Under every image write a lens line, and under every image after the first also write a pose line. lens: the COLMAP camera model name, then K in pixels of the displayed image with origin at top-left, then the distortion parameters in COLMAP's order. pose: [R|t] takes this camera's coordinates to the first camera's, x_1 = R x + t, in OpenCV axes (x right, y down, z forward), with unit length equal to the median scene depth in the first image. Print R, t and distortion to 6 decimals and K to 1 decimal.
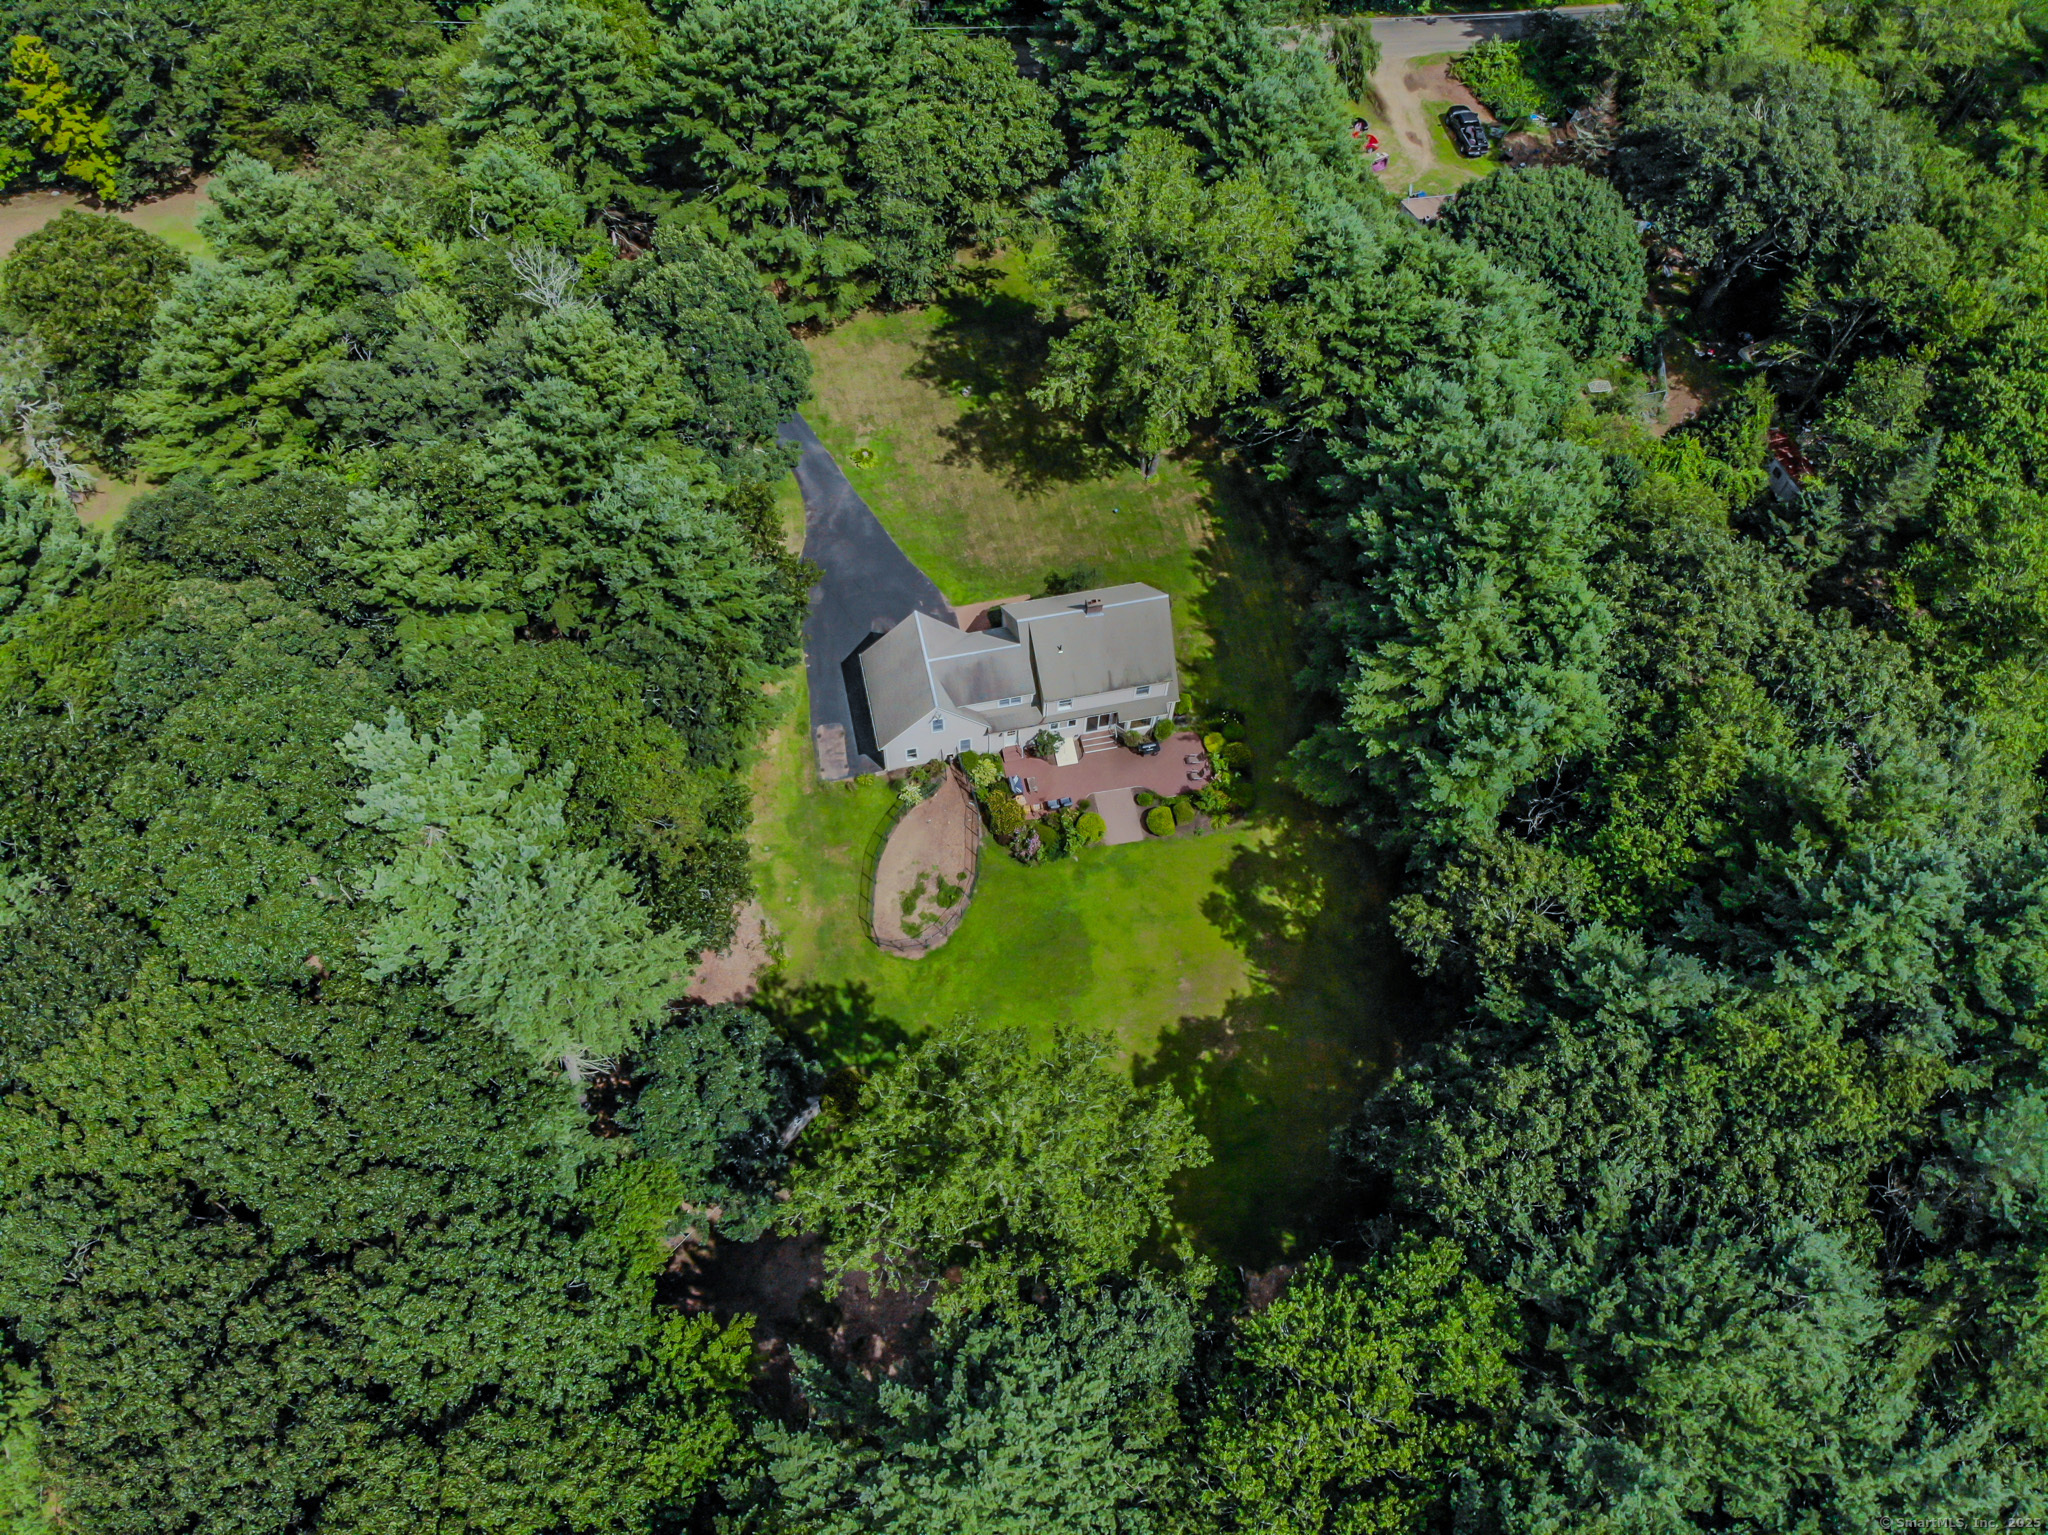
lens RADIAL K [[1466.5, 0, 1023.0], [0, 1466.5, 766.7], [0, 0, 1]] dist [0.028124, -0.001334]
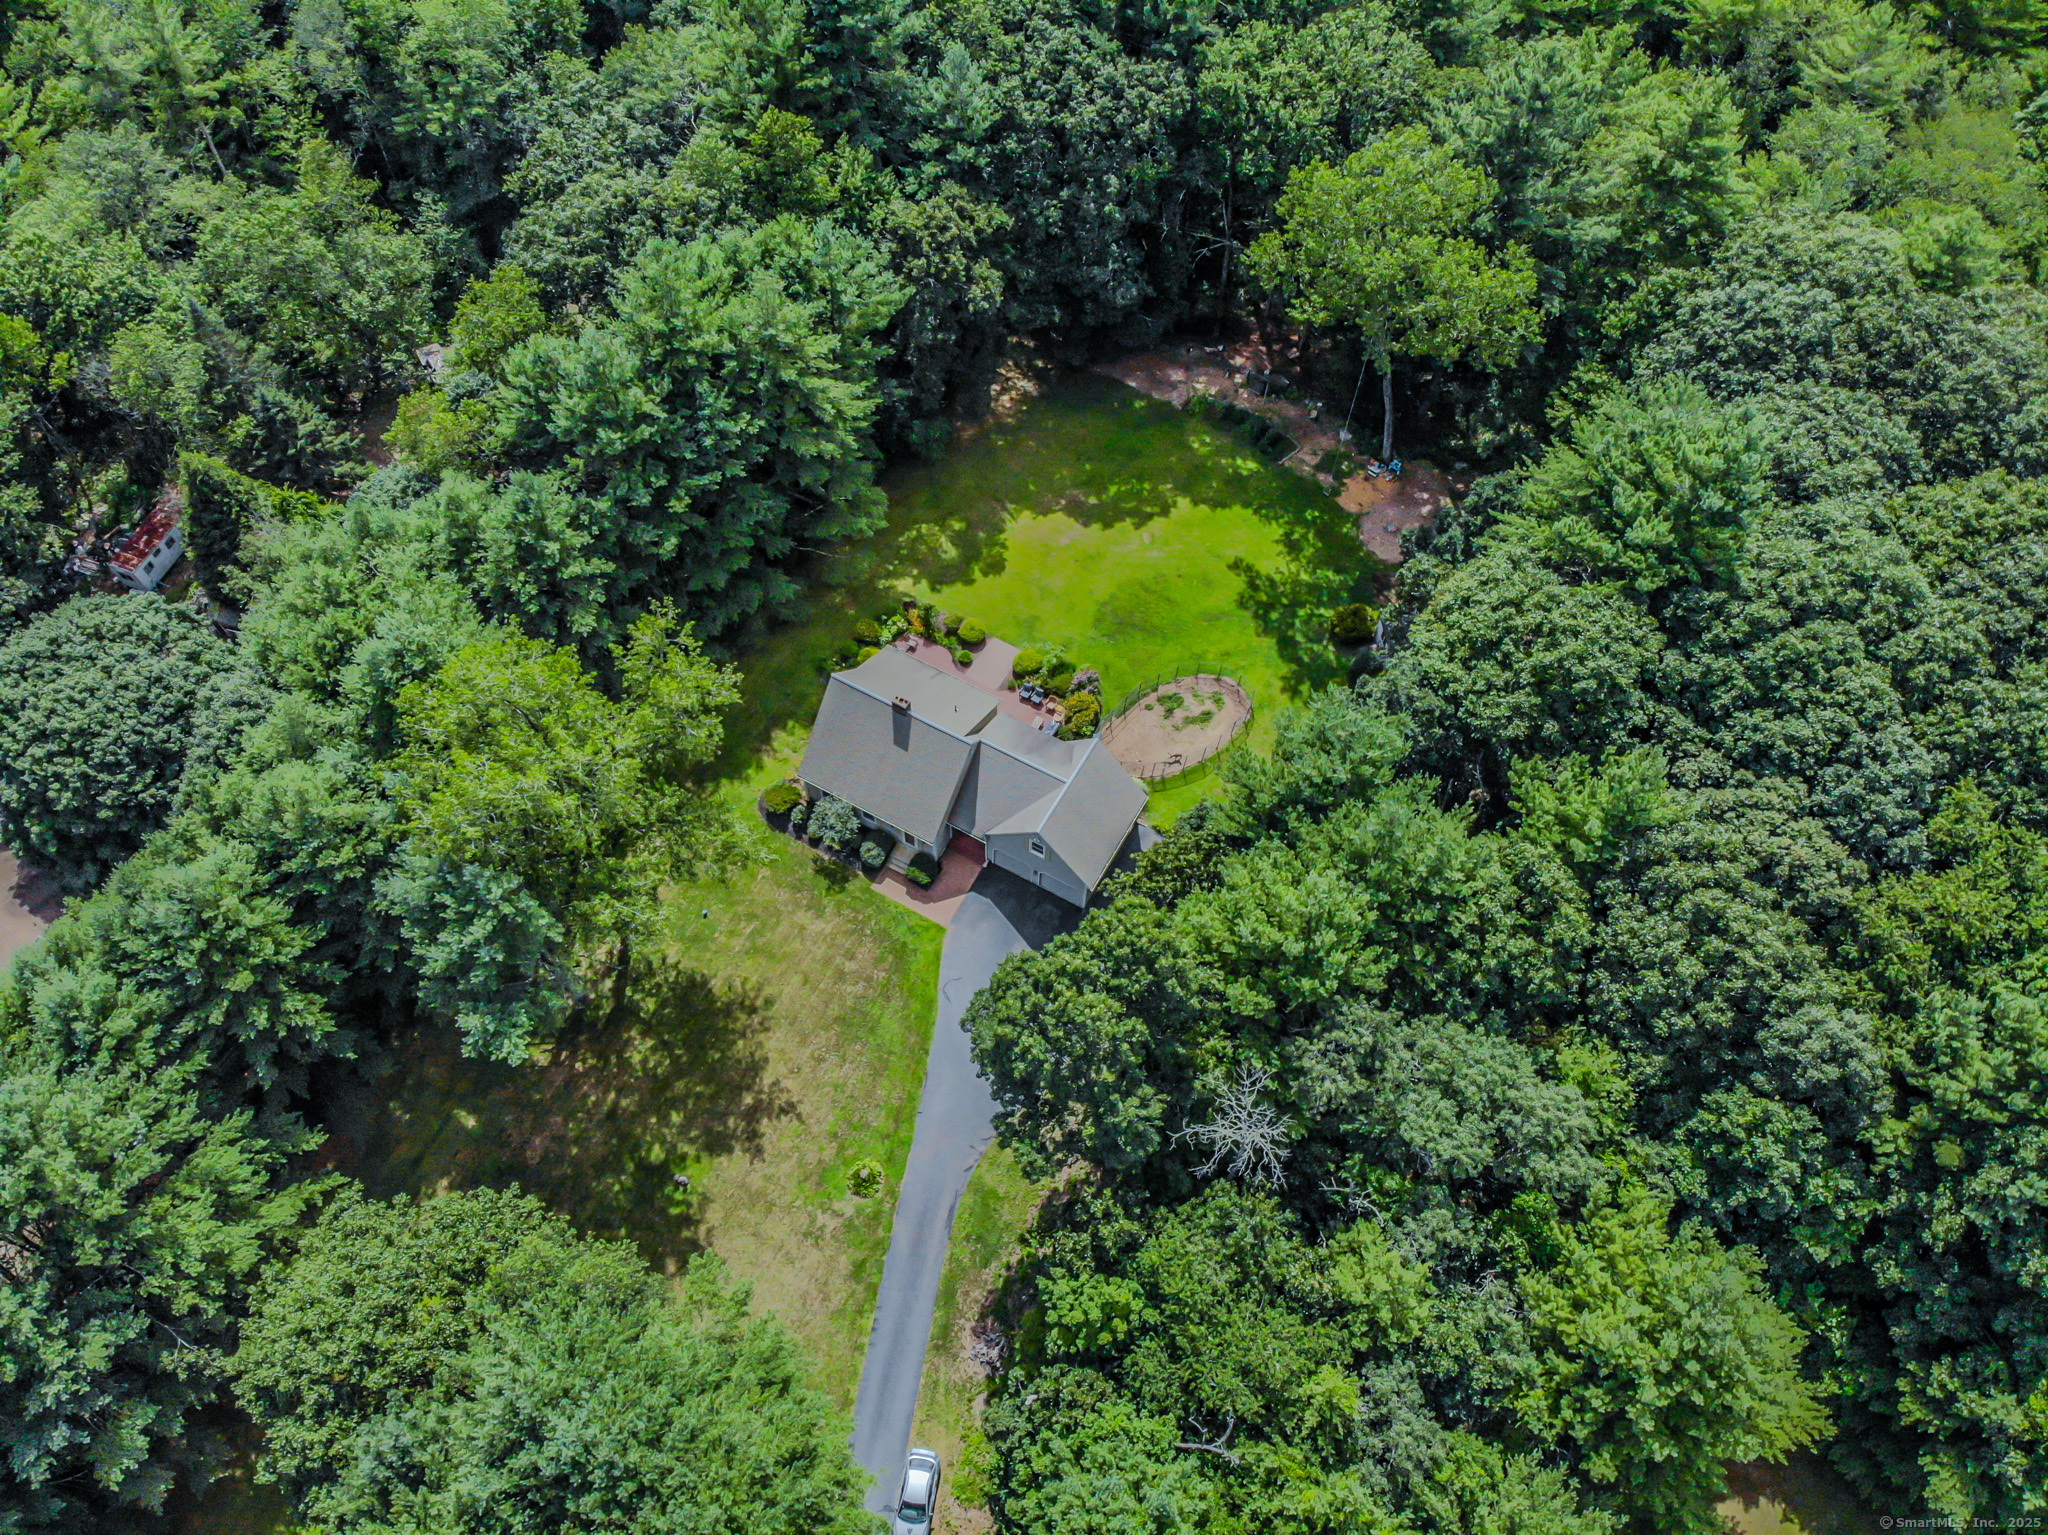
lens RADIAL K [[1466.5, 0, 1023.0], [0, 1466.5, 766.7], [0, 0, 1]] dist [0.028124, -0.001334]
pose [[-0.756558, -0.553821, 0.347710, -0.358728], [0.554175, -0.260726, 0.790514, -0.808670], [-0.347147, 0.790762, 0.504168, 0.523570]]
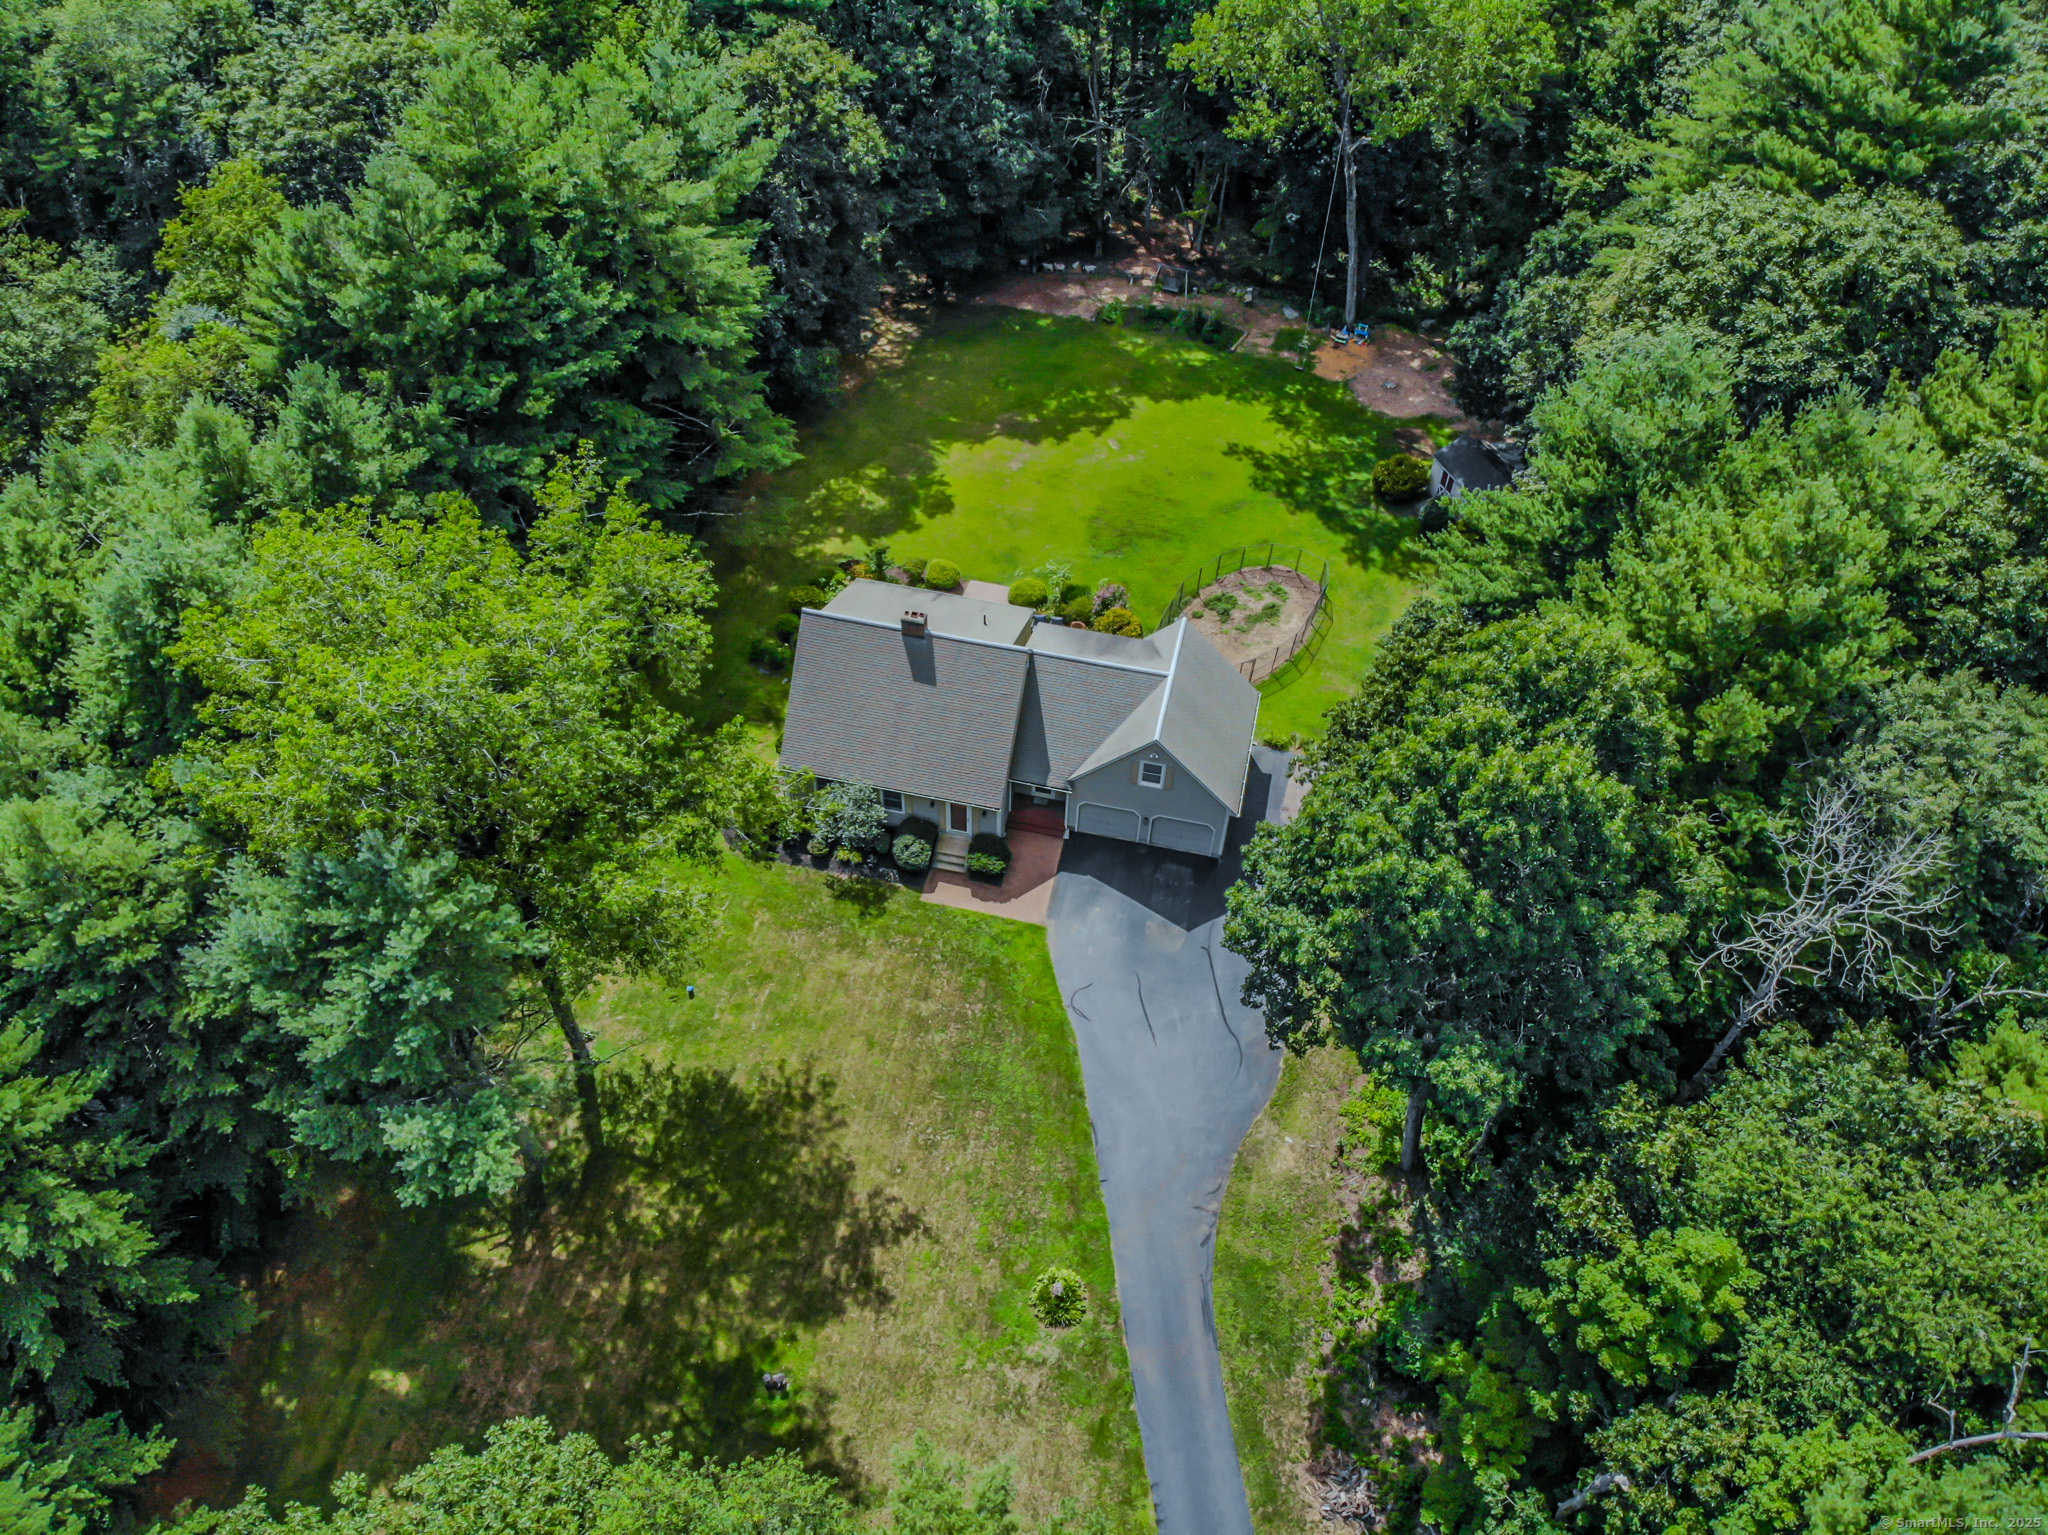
lens RADIAL K [[1491.5, 0, 1018.7], [0, 1491.5, 767.4], [0, 0, 1]] dist [0.002300, -0.047398]
pose [[-0.908340, -0.306667, 0.284382, -0.206509], [0.360353, -0.228735, 0.904337, -0.703507], [-0.212283, 0.923924, 0.318278, 0.825973]]
